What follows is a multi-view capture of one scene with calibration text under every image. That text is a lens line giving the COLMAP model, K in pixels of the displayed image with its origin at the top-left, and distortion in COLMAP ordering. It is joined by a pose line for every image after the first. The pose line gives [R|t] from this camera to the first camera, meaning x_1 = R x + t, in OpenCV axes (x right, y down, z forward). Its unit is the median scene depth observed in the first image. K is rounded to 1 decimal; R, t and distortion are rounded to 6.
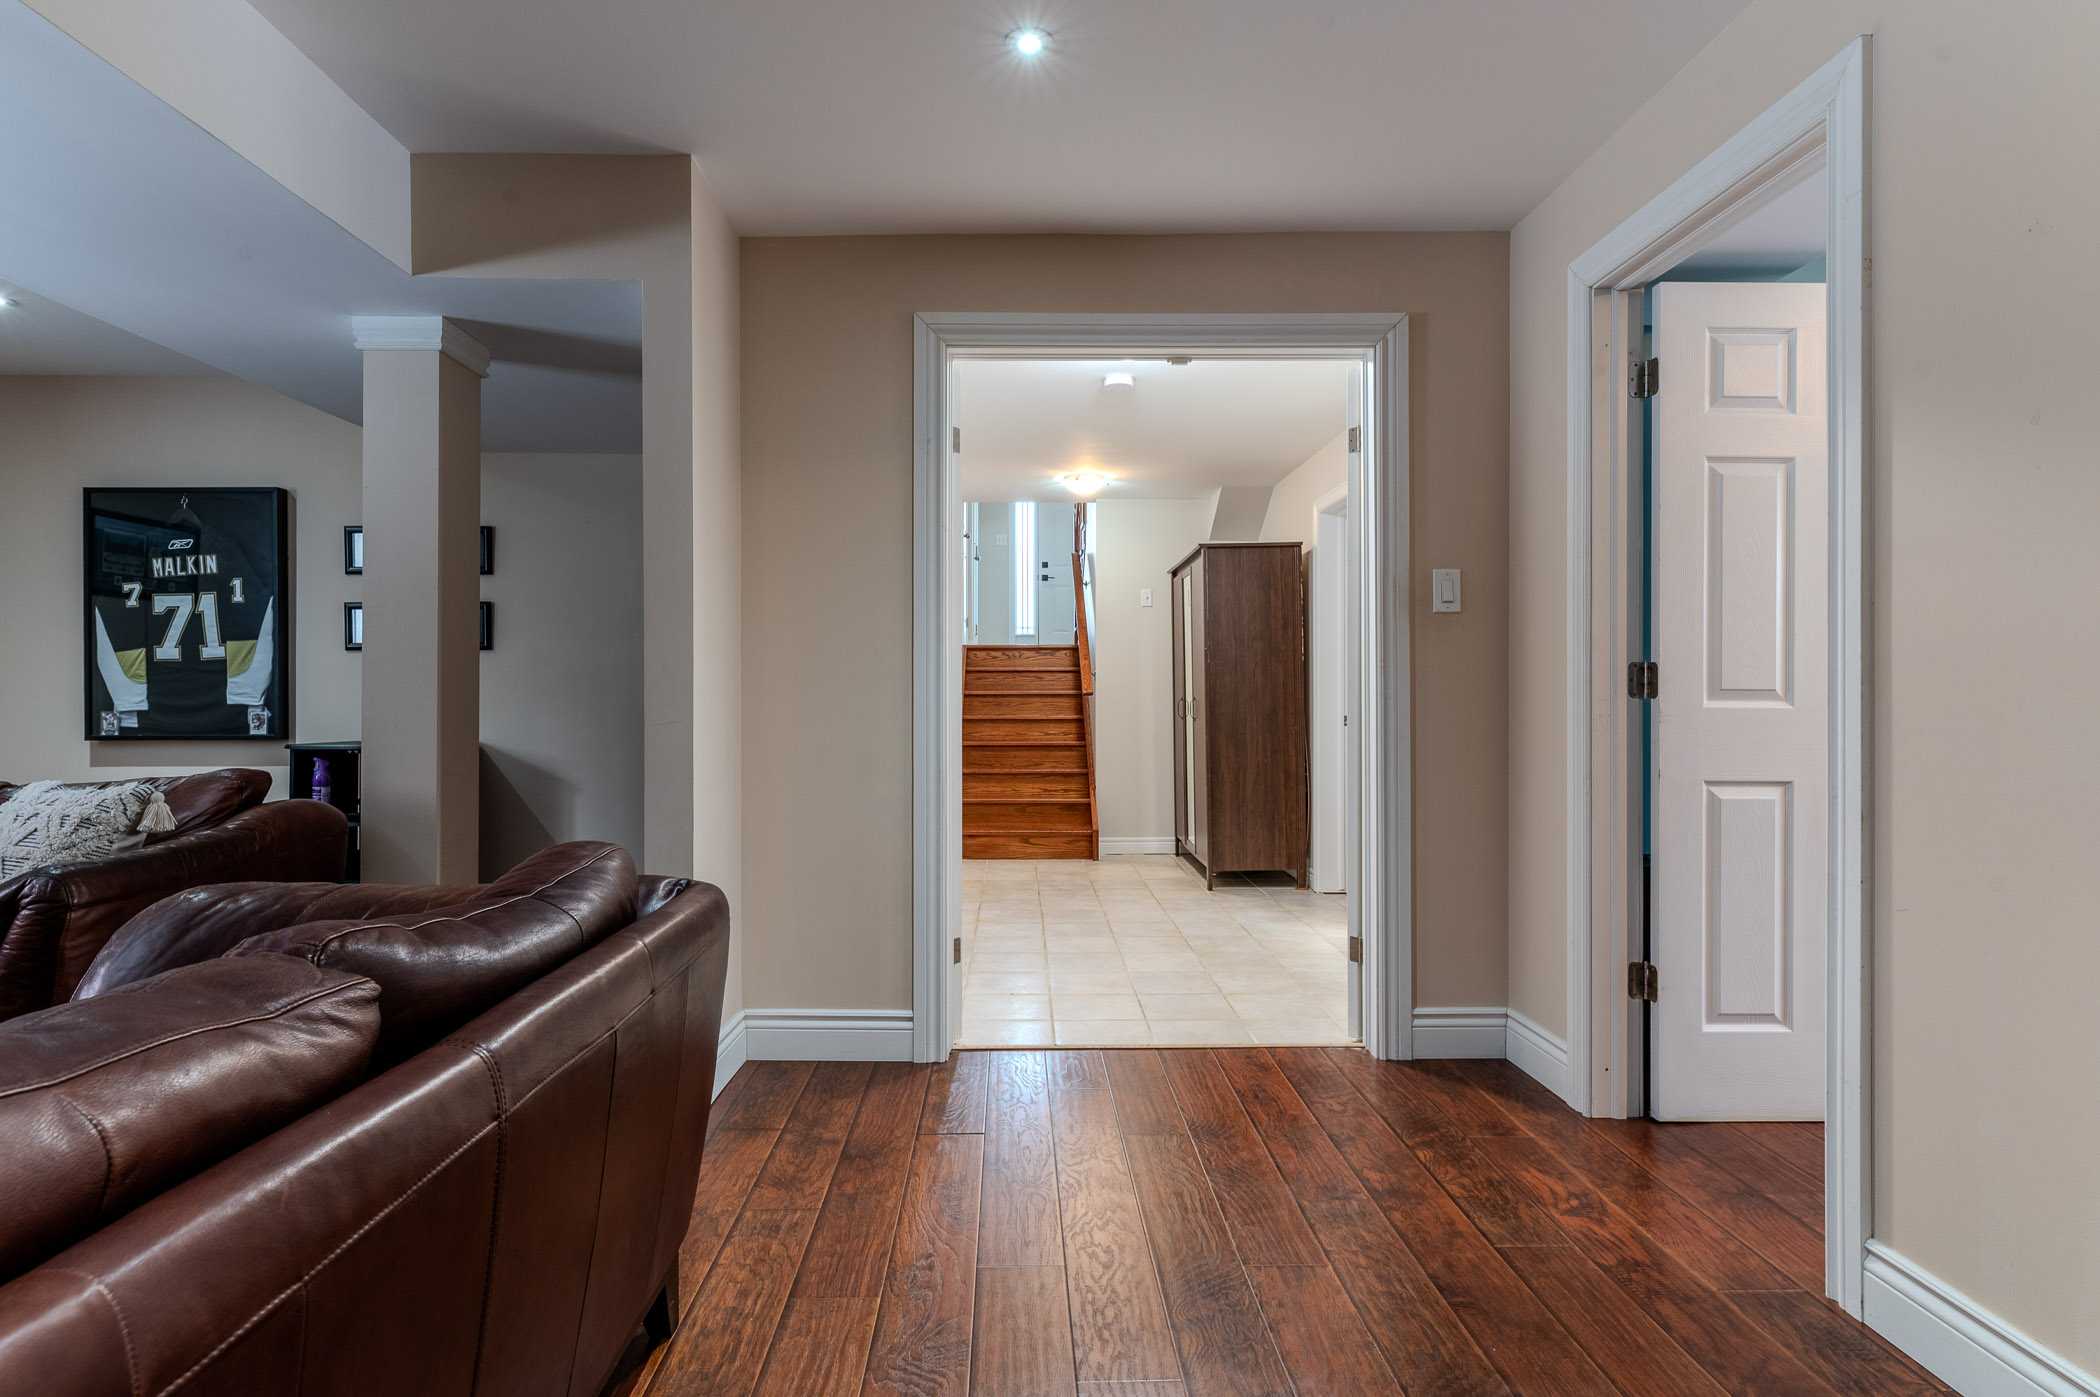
lens RADIAL K [[1137.0, 0, 1042.5], [0, 1137.0, 697.4], [0, 0, 1]] dist [0.002755, 0.000136]
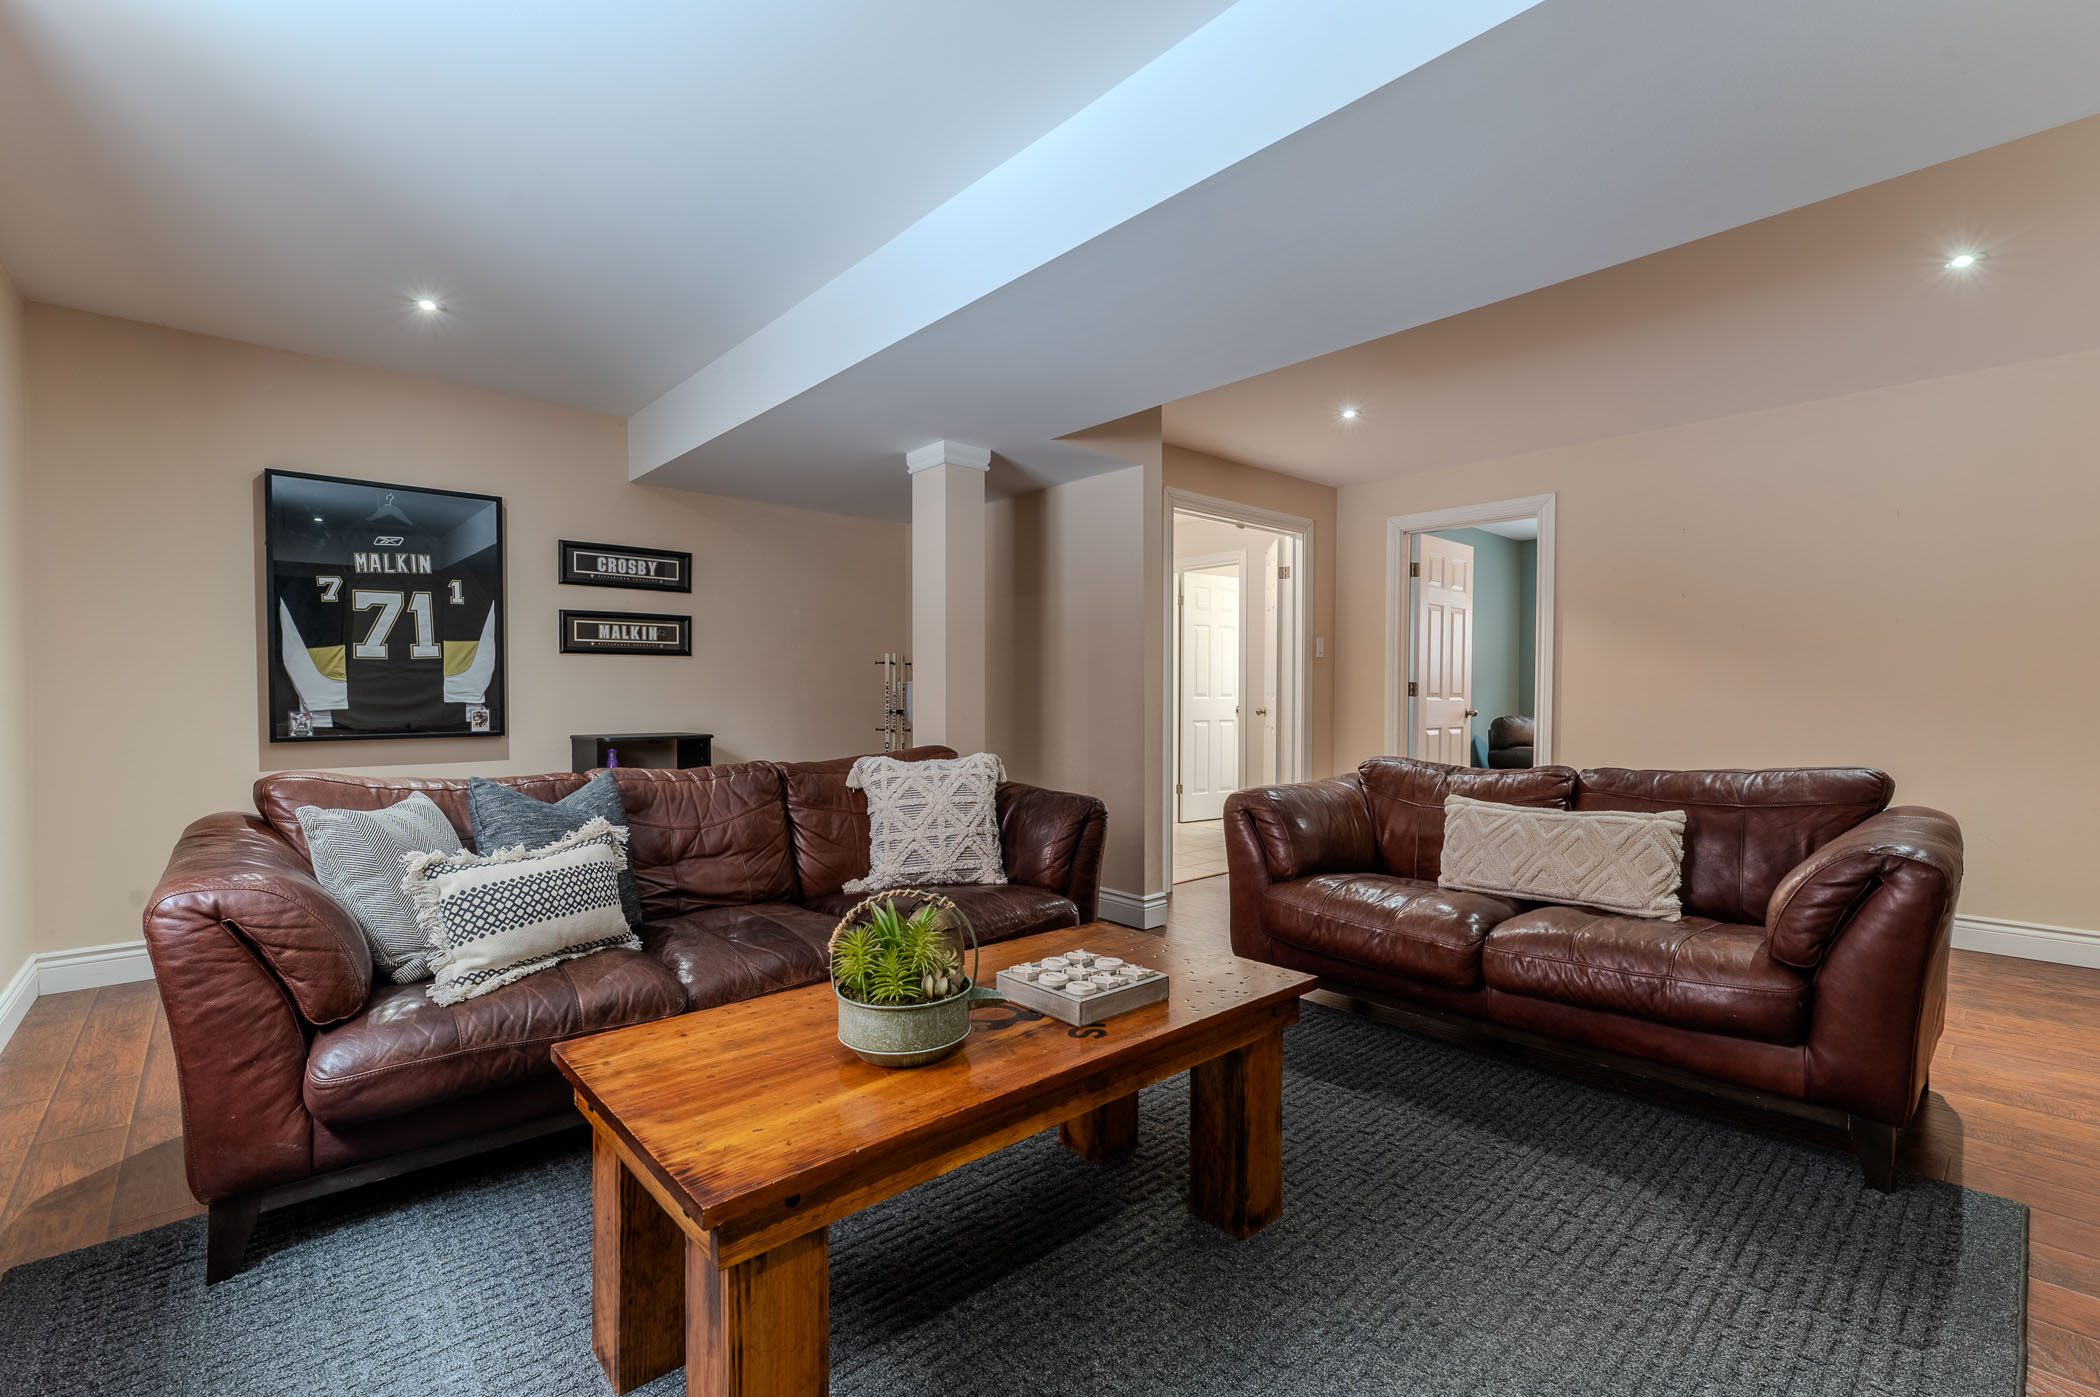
lens RADIAL K [[937.4, 0, 1054.0], [0, 937.4, 704.8], [0, 0, 1]] dist [-0.002419, -0.000256]
pose [[0.732885, -0.010230, 0.680276, -0.887479], [-0.005191, 0.999774, 0.020627, -0.012258], [-0.680333, -0.018649, 0.732666, 0.010212]]
